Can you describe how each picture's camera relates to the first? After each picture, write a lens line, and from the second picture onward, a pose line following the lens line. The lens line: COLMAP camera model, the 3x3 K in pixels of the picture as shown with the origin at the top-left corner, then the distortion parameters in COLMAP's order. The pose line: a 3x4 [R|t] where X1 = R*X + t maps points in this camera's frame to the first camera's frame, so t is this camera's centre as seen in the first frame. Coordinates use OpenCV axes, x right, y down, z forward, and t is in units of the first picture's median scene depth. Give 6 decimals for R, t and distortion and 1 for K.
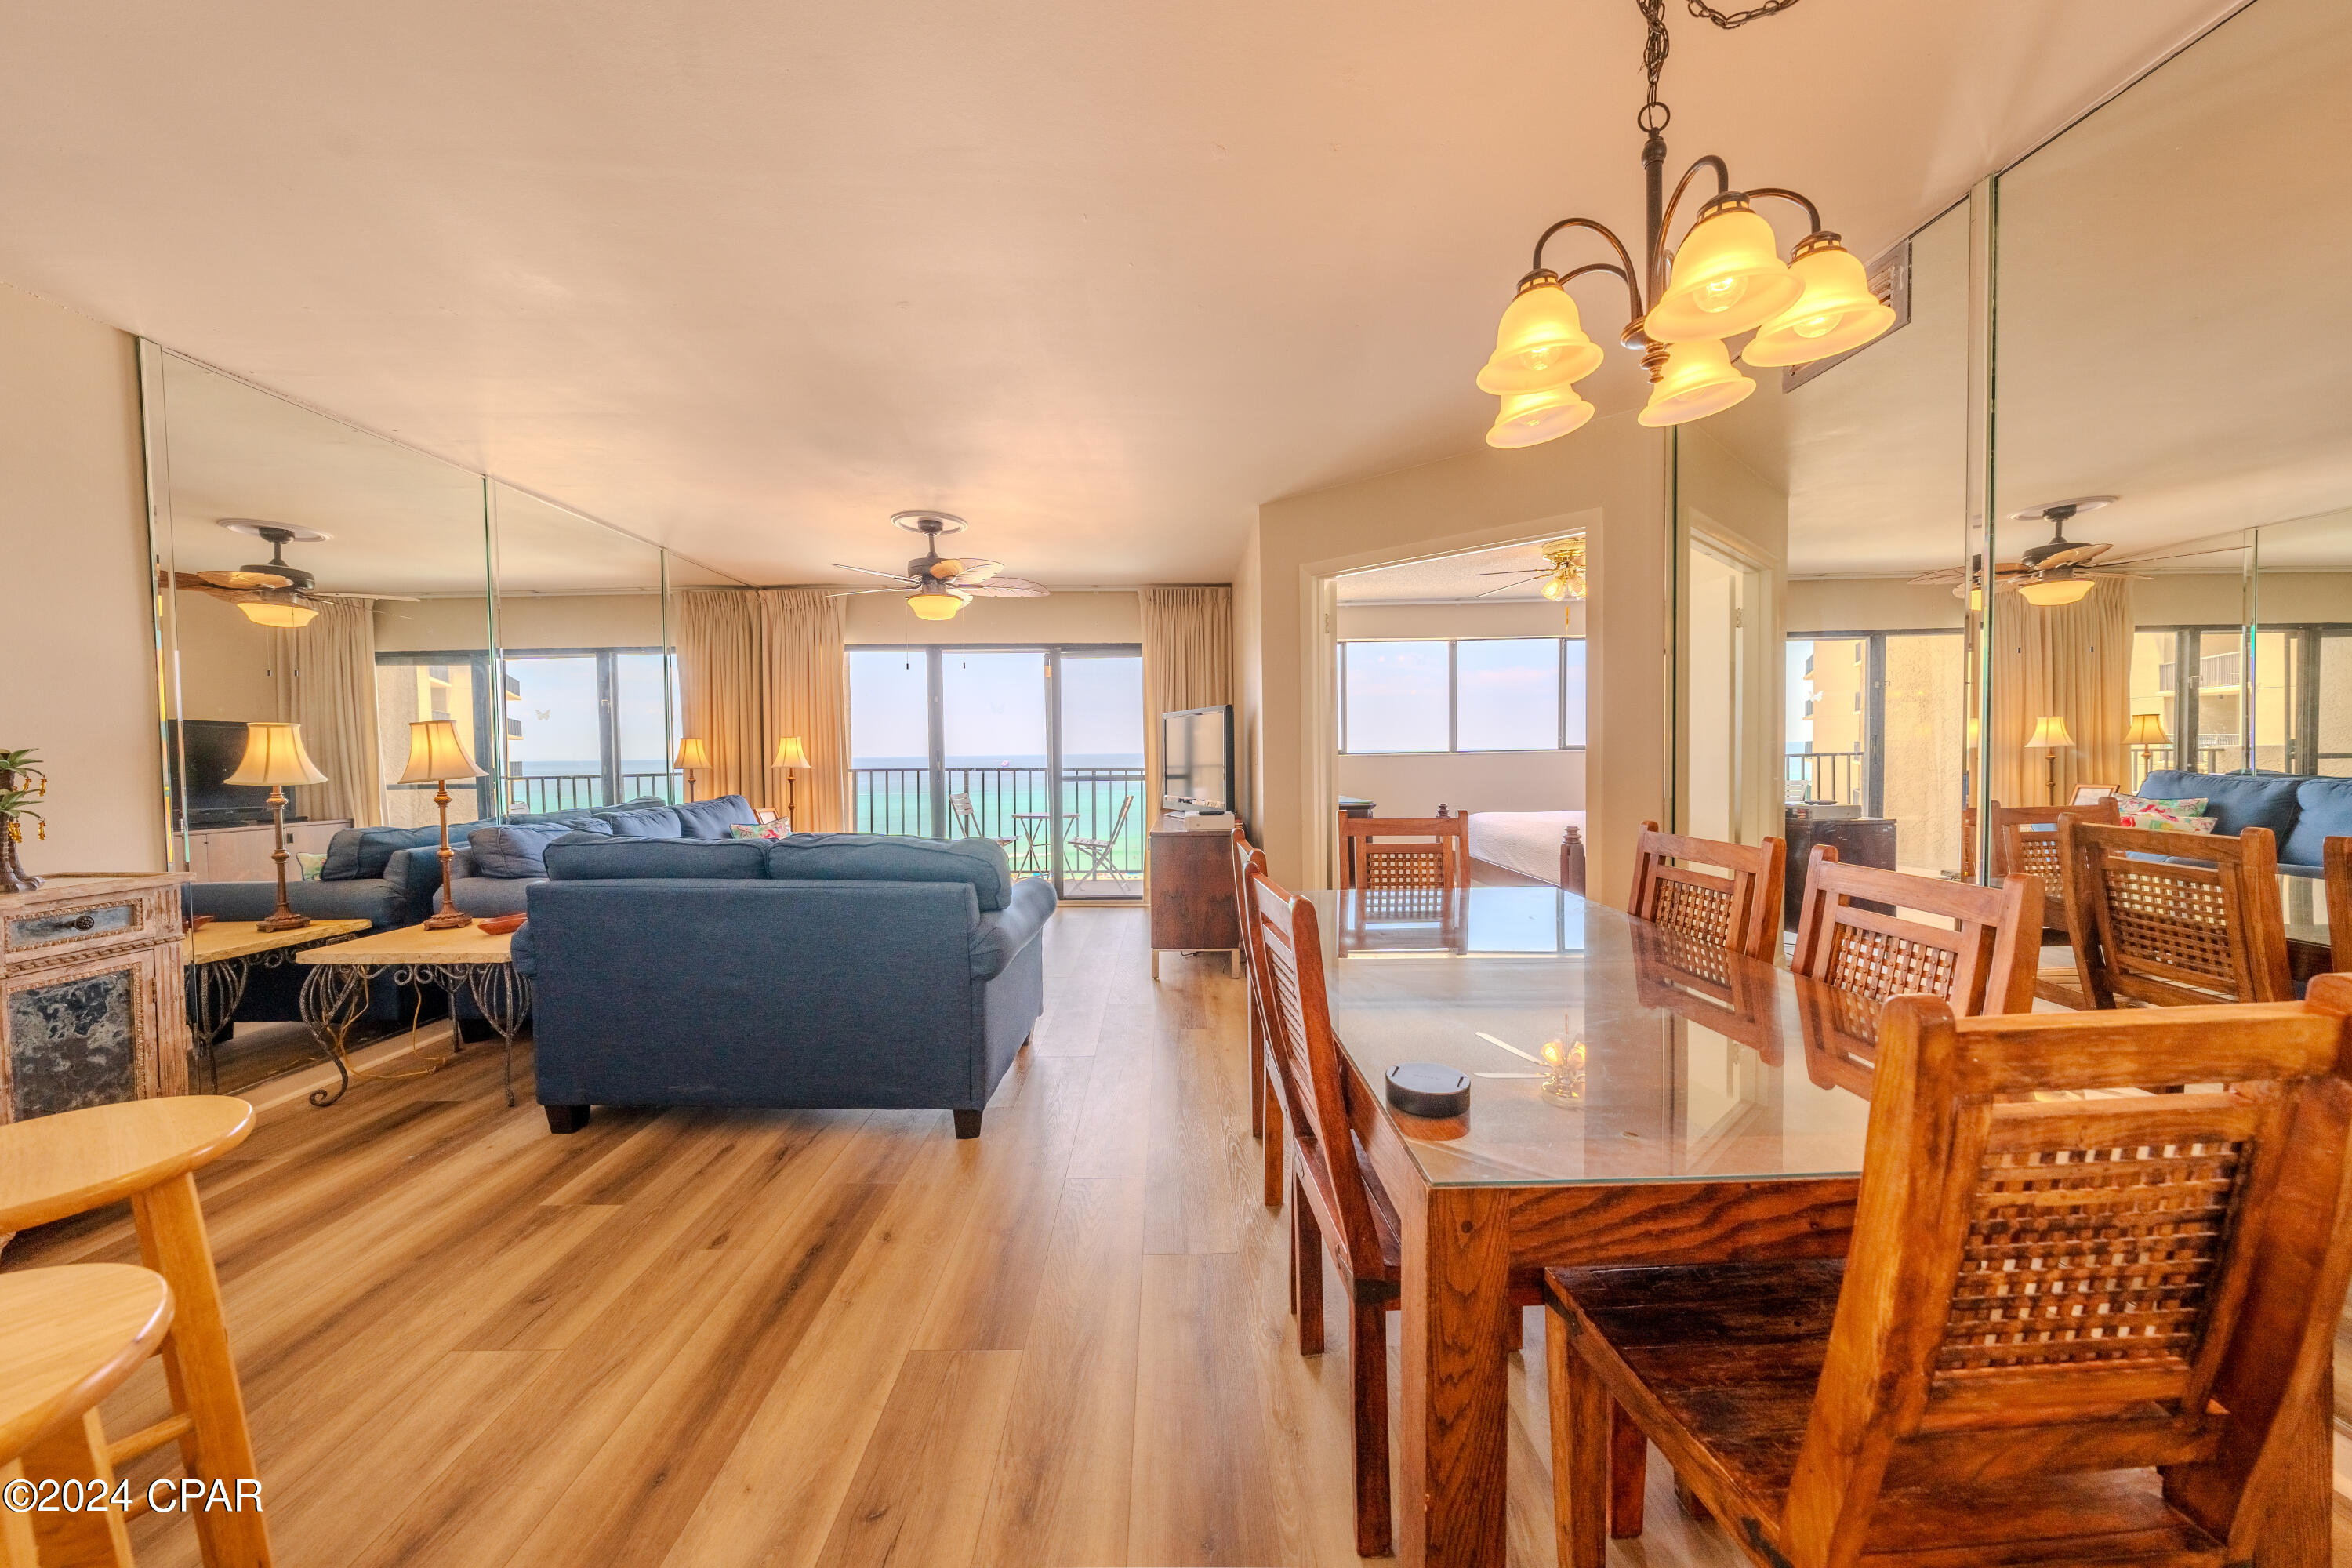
lens RADIAL K [[808.9, 0, 1168.5], [0, 808.9, 779.2], [0, 0, 1]] dist [0.000054, -0.000031]
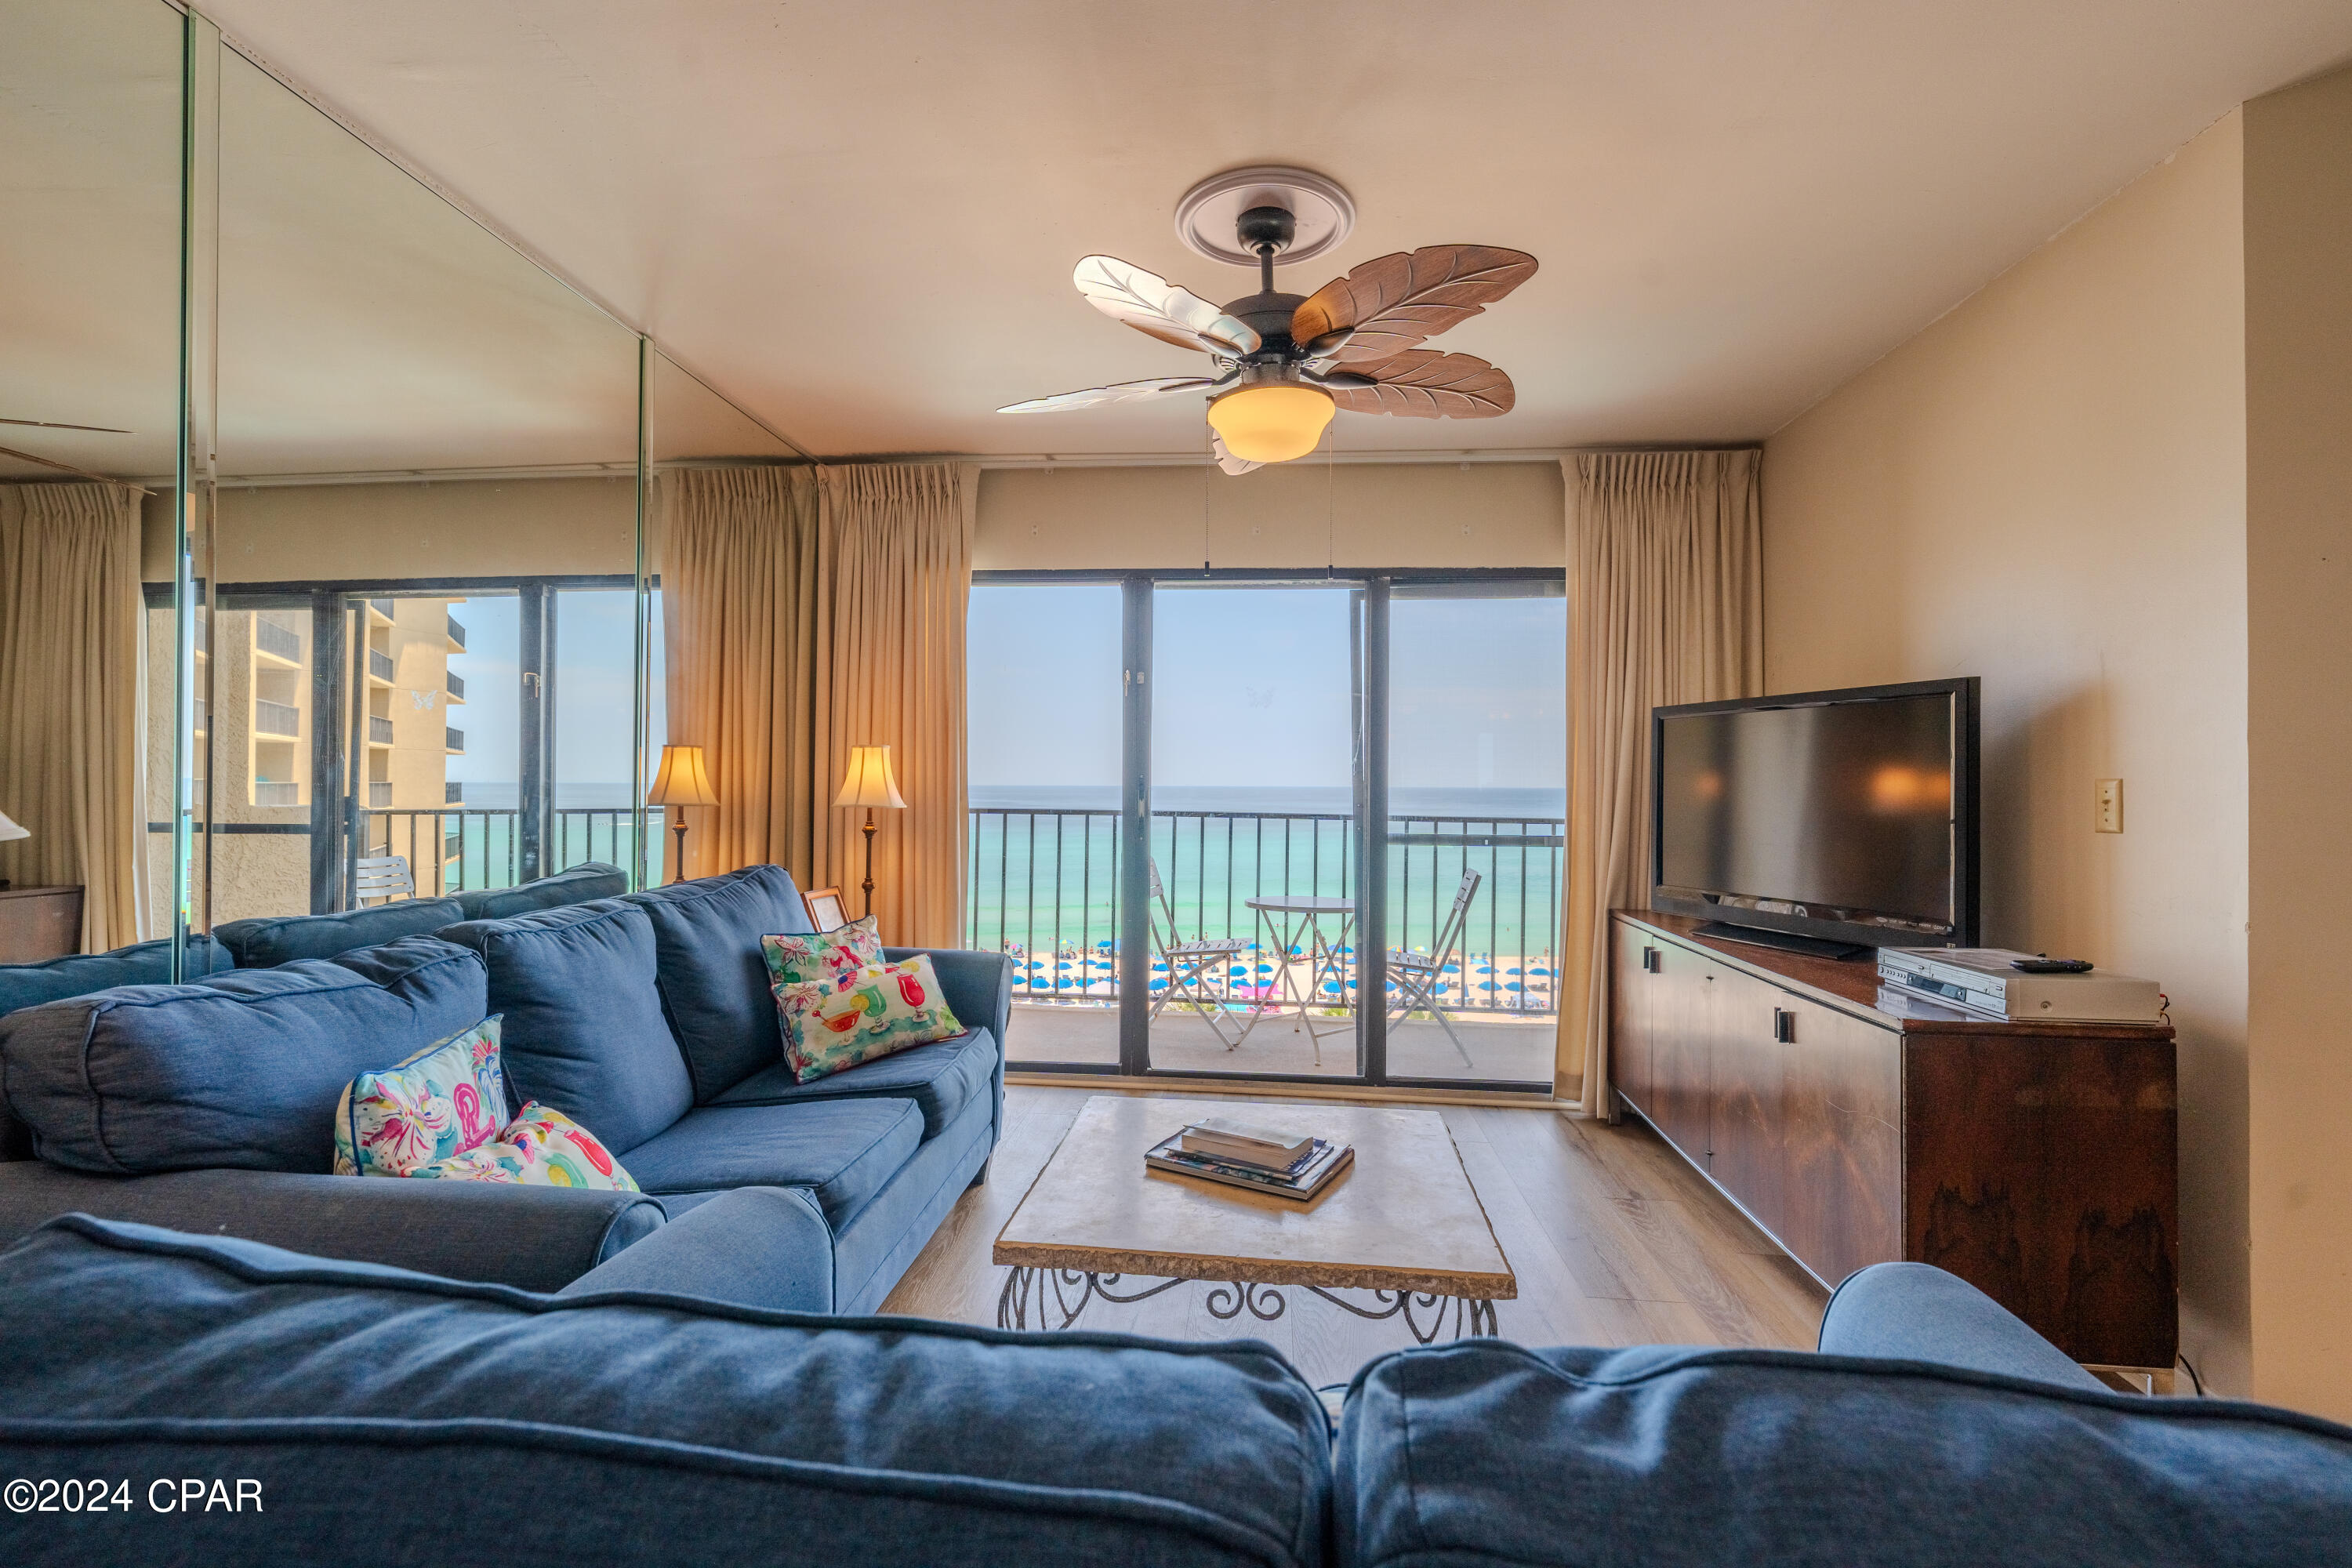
lens RADIAL K [[1060.7, 0, 1172.1], [0, 1060.7, 773.2], [0, 0, 1]] dist [0.002216, 0.000323]
pose [[0.995576, 0.017515, -0.092309, -0.209454], [-0.021402, 0.998918, -0.041288, -0.011598], [0.091486, 0.043081, 0.994874, 0.345065]]
